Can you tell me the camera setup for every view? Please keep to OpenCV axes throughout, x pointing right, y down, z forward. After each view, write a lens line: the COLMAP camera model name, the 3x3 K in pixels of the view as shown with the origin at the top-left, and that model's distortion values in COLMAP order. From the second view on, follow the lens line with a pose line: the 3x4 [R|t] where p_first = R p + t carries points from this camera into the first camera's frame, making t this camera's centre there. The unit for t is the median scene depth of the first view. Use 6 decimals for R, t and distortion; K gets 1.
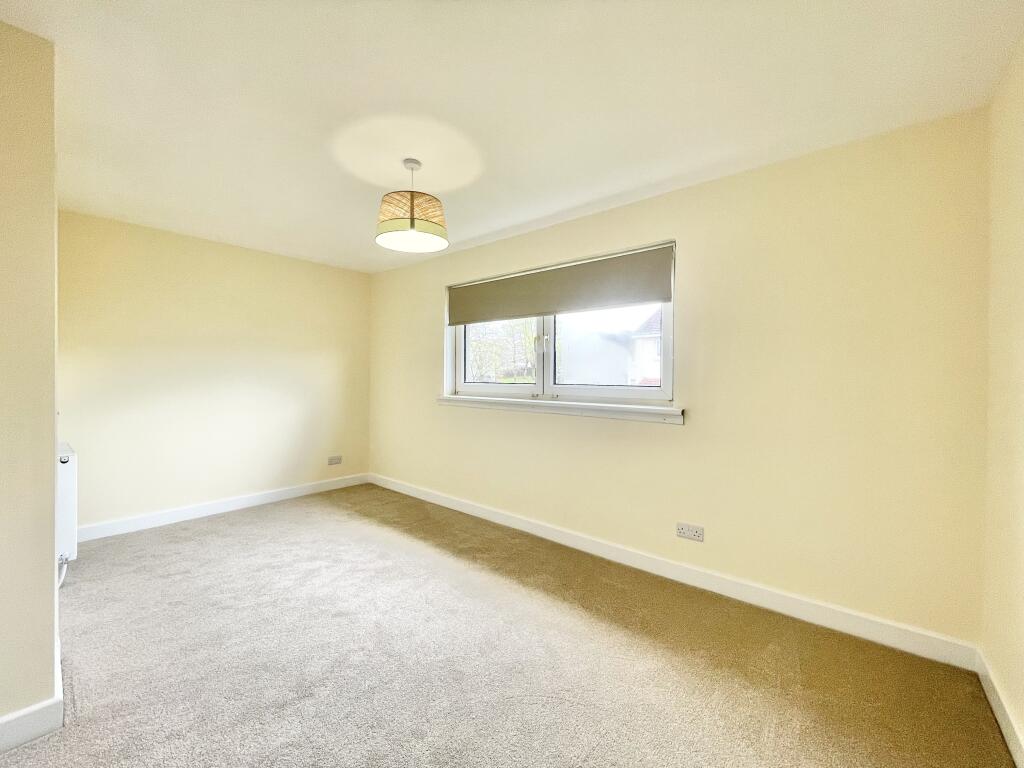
lens RADIAL K [[418.0, 0, 511.1], [0, 418.0, 381.8], [0, 0, 1]] dist [-0.001562, -0.000081]
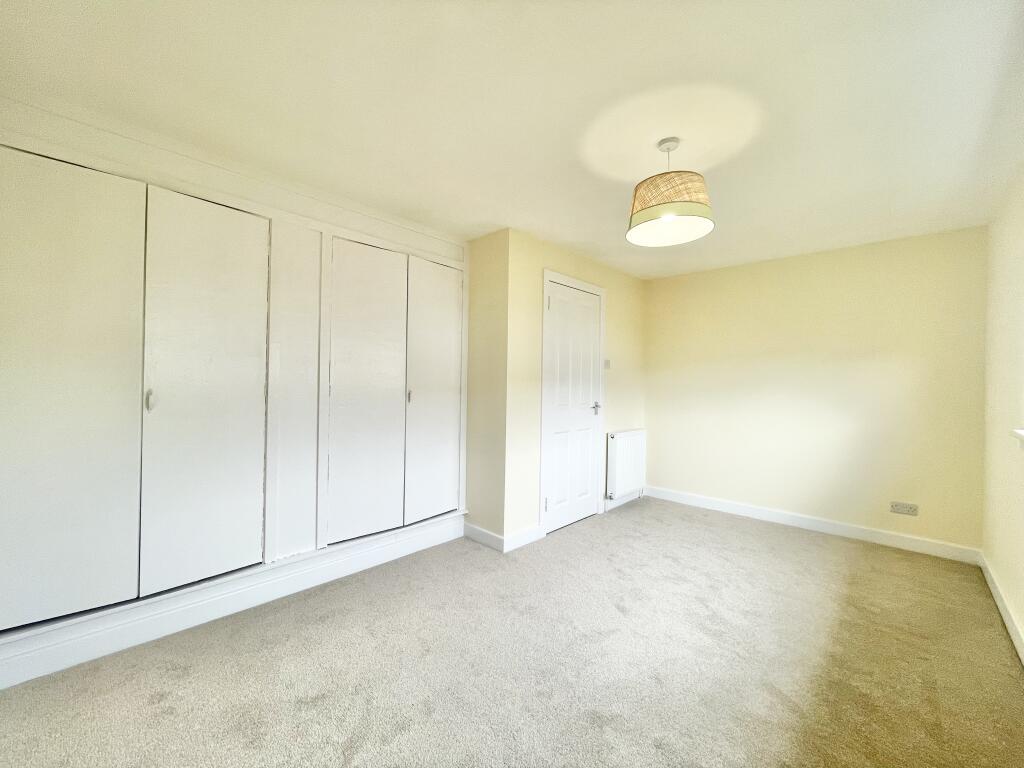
lens RADIAL K [[418.0, 0, 511.1], [0, 418.0, 381.8], [0, 0, 1]] dist [-0.001562, -0.000081]
pose [[-0.056847, -0.011196, -0.998320, 0.477936], [-0.027506, 0.999575, -0.009644, -0.002934], [0.998004, 0.026912, -0.057131, 0.536869]]
